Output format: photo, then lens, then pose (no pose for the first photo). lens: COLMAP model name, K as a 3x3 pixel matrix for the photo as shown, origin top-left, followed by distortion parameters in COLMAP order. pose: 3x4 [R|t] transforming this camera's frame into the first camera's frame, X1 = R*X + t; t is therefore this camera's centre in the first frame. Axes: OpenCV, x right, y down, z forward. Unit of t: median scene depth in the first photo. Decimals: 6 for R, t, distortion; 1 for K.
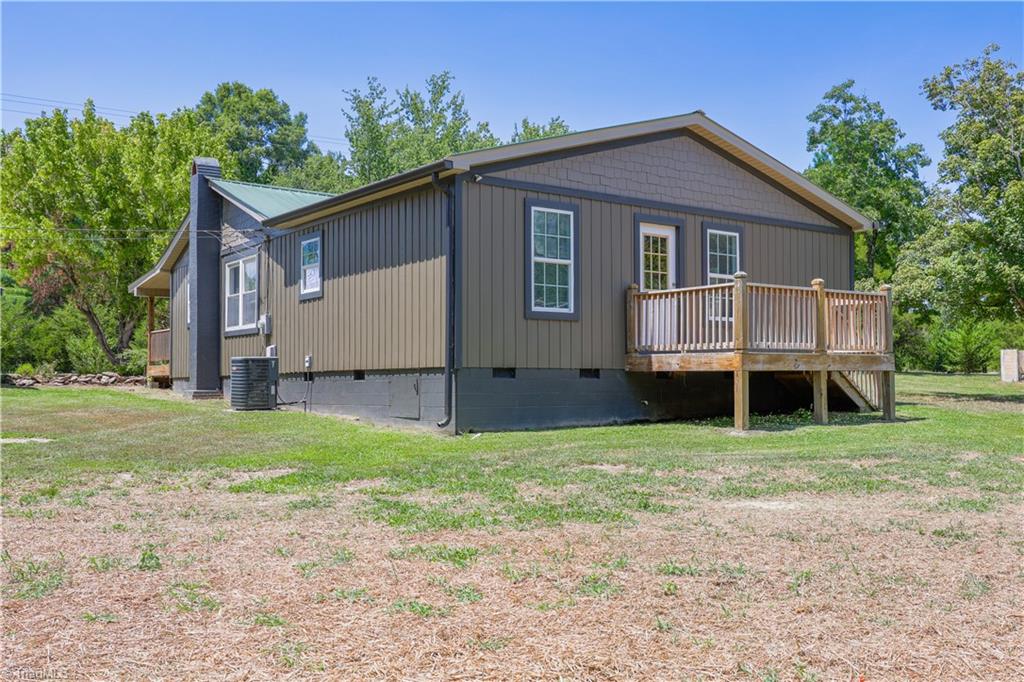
lens RADIAL K [[1000.9, 0, 511.6], [0, 1000.9, 342.9], [0, 0, 1]] dist [0.020608, 0.000000]
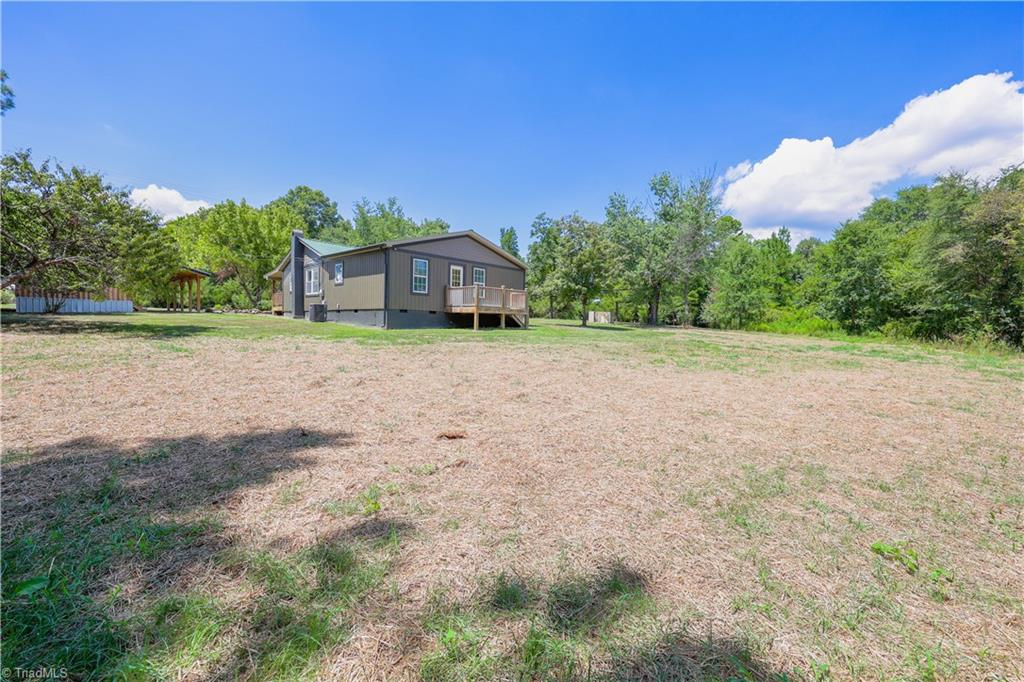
lens RADIAL K [[426.2, 0, 516.8], [0, 426.2, 340.6], [0, 0, 1]] dist [0.011235, -0.000337]
pose [[0.980435, 0.018371, 0.195984, 0.058549], [-0.034032, 0.996462, 0.076844, 0.004660], [-0.193879, -0.082010, 0.977592, -0.288859]]
